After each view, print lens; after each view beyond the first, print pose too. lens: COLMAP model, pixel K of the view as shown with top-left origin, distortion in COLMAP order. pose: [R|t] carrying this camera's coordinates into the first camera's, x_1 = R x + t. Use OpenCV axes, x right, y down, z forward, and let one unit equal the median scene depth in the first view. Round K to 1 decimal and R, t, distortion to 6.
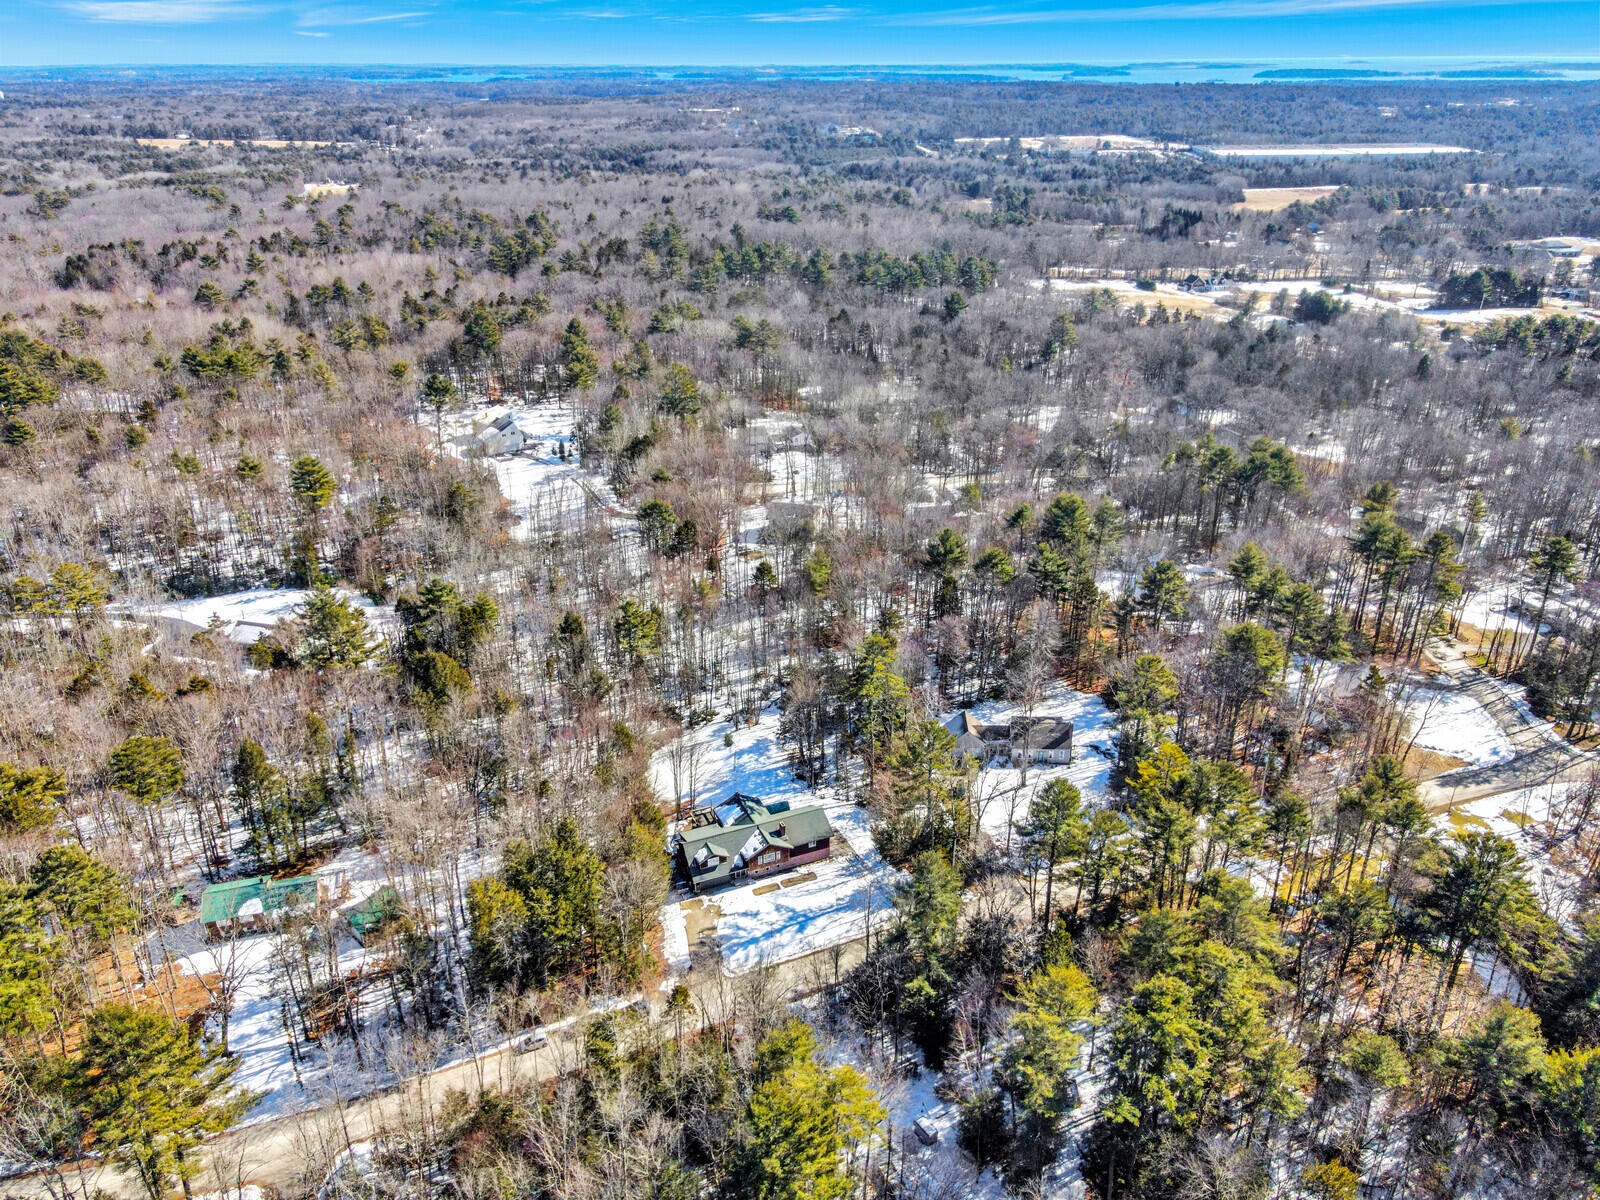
lens RADIAL K [[1166.5, 0, 853.3], [0, 1166.5, 669.0], [0, 0, 1]] dist [0.043958, 0.002929]
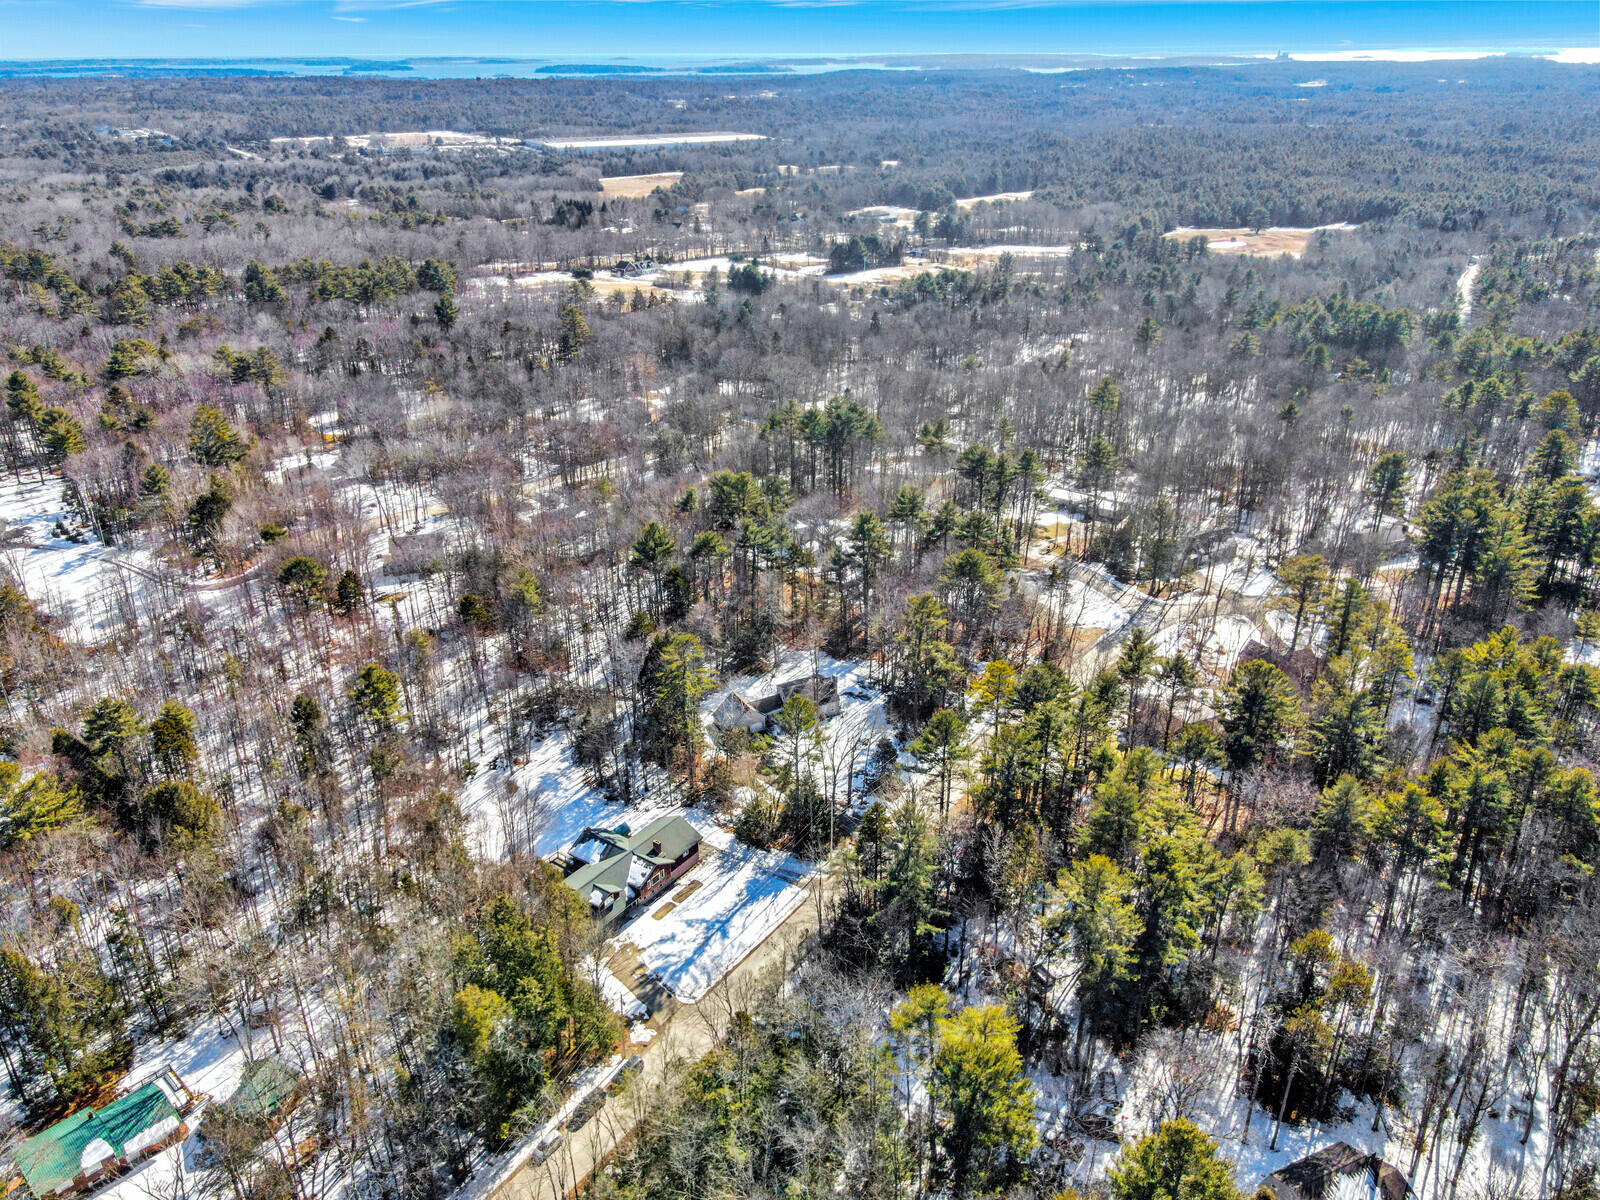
lens RADIAL K [[1160.8, 0, 822.7], [0, 1160.8, 646.9], [0, 0, 1]] dist [0.041302, 0.001325]
pose [[0.869827, -0.235760, 0.433380, -0.275526], [0.239753, 0.969728, 0.046332, -0.030686], [-0.431183, 0.063603, 0.900020, 0.053256]]
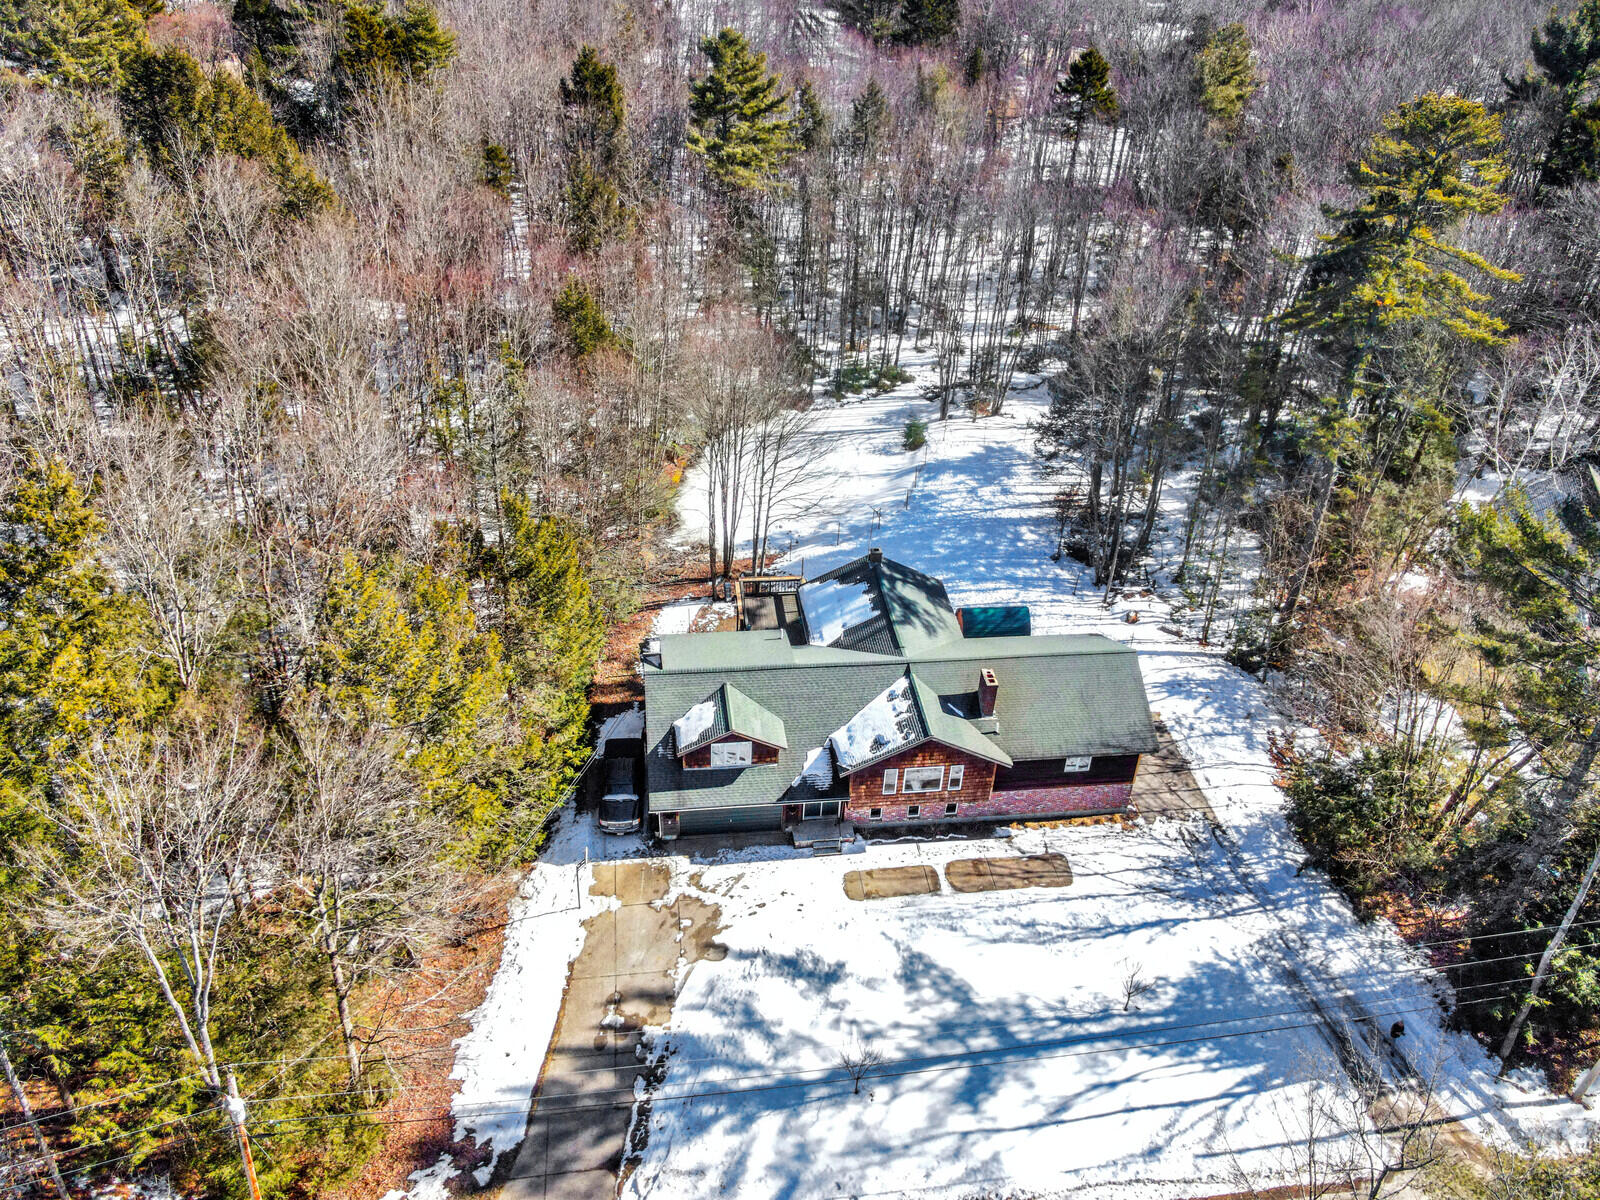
lens RADIAL K [[1232.6, 0, 796.6], [0, 1232.6, 634.0], [0, 0, 1]] dist [-0.000717, 0.038864]
pose [[0.947477, 0.204204, -0.246148, -0.028394], [-0.168972, 0.973062, 0.156843, 0.070299], [0.271545, -0.107013, 0.956458, 0.594919]]
